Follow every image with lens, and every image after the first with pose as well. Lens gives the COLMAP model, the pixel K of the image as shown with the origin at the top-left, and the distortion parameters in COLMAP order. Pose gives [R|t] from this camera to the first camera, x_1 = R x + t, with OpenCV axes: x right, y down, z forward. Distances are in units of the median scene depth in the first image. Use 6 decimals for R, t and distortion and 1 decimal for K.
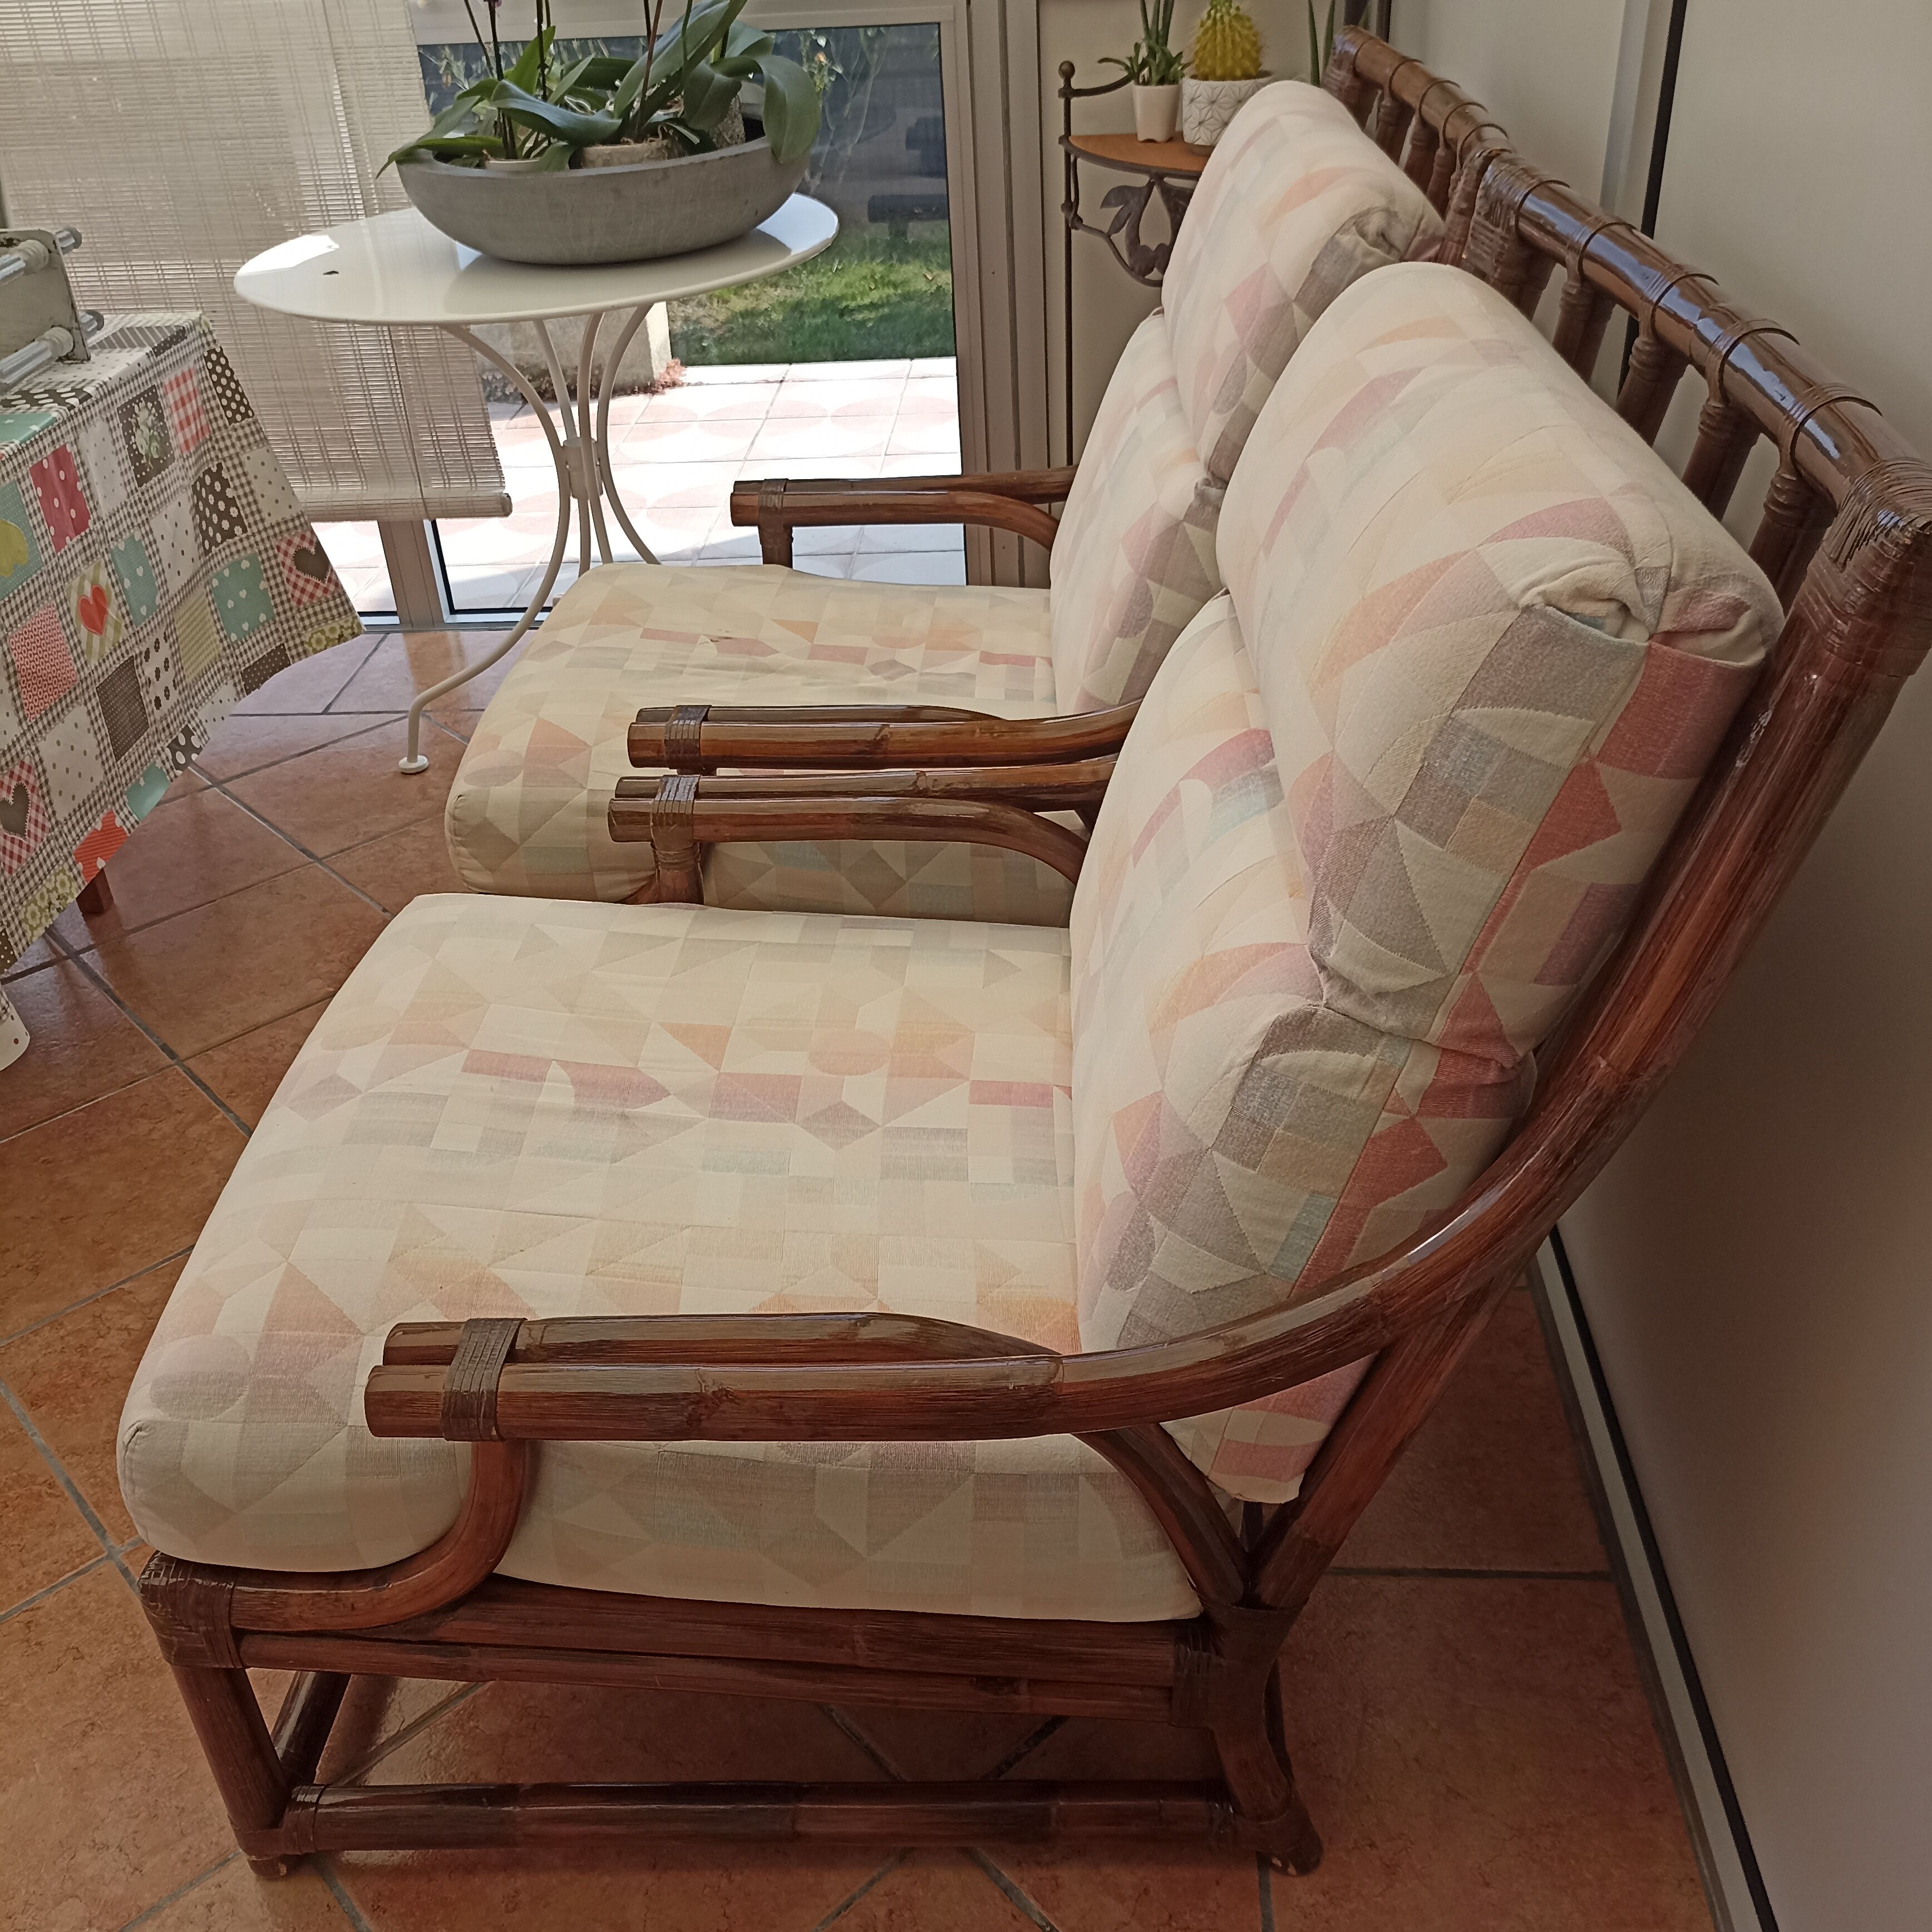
lens RADIAL K [[1905.9, 0, 969.4], [0, 1905.9, 961.1], [0, 0, 1]] dist [0.010490, 0.000000]
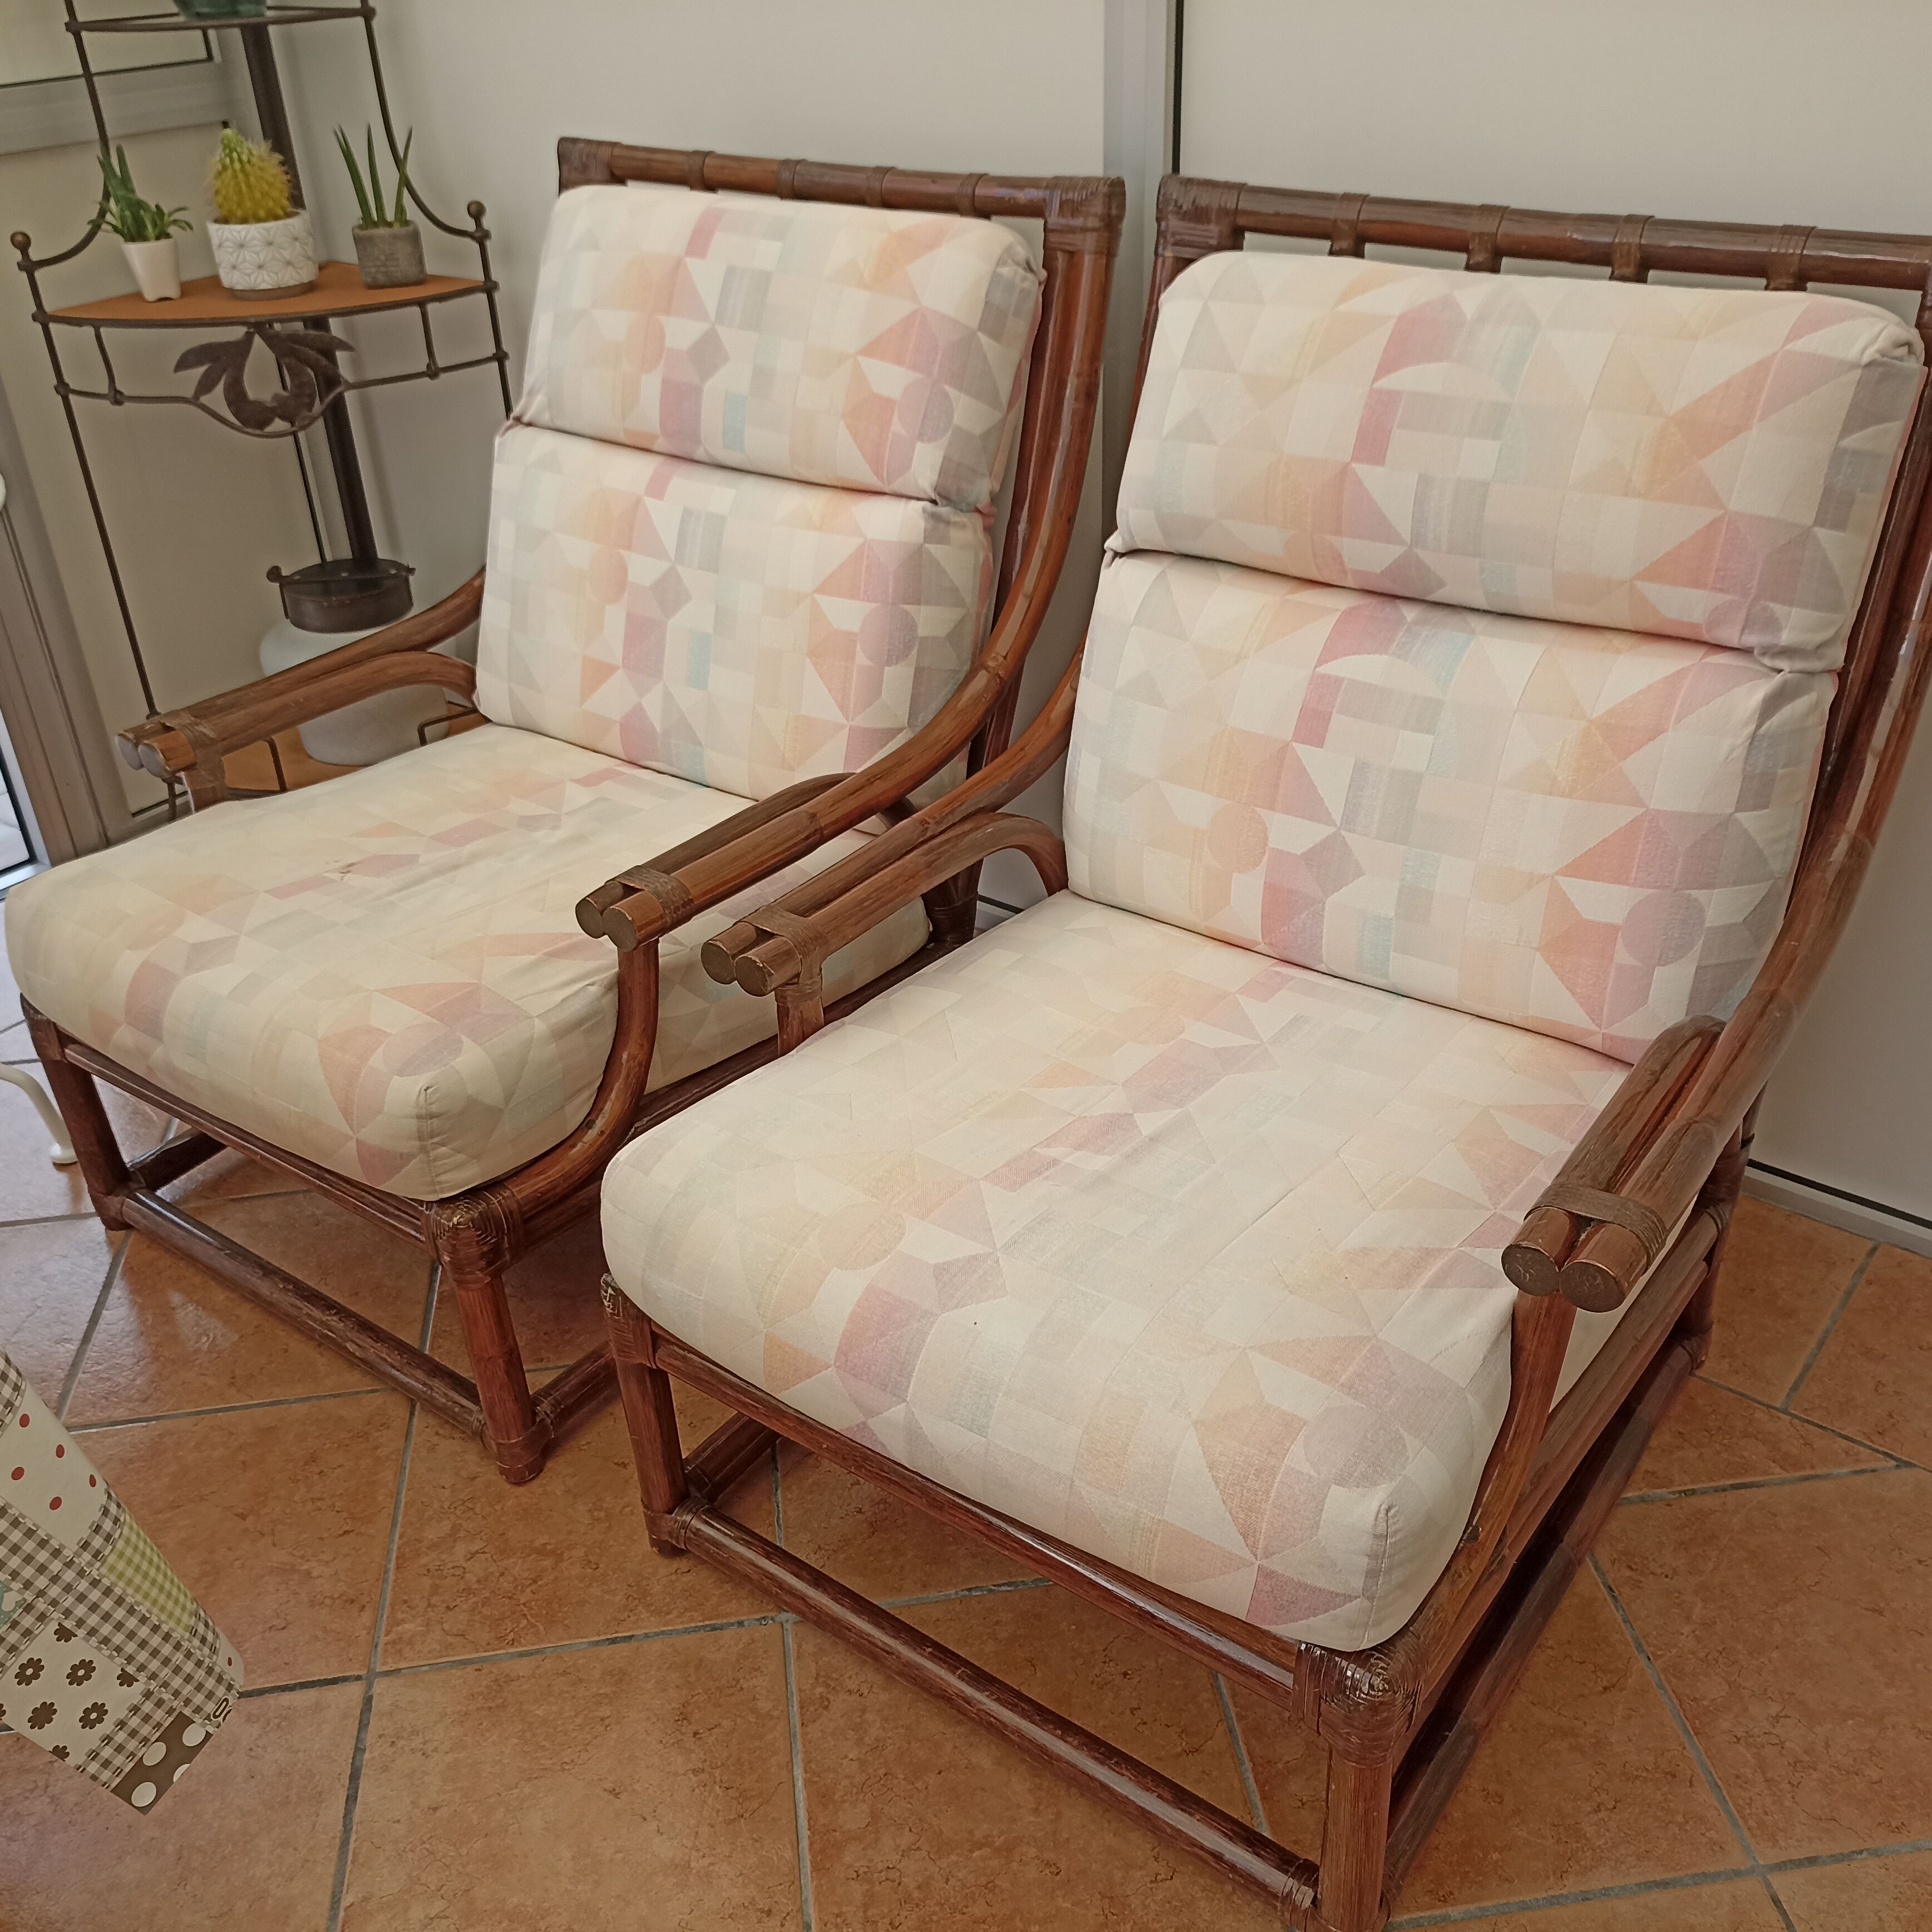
lens RADIAL K [[1905.9, 0, 970.9], [0, 1905.9, 971.3], [0, 0, 1]] dist [0.010490, 0.000000]
pose [[0.563840, -0.405573, 0.719441, -0.510726], [0.450693, 0.881074, 0.143474, -0.103875], [-0.692070, 0.243350, 0.679574, 0.186853]]
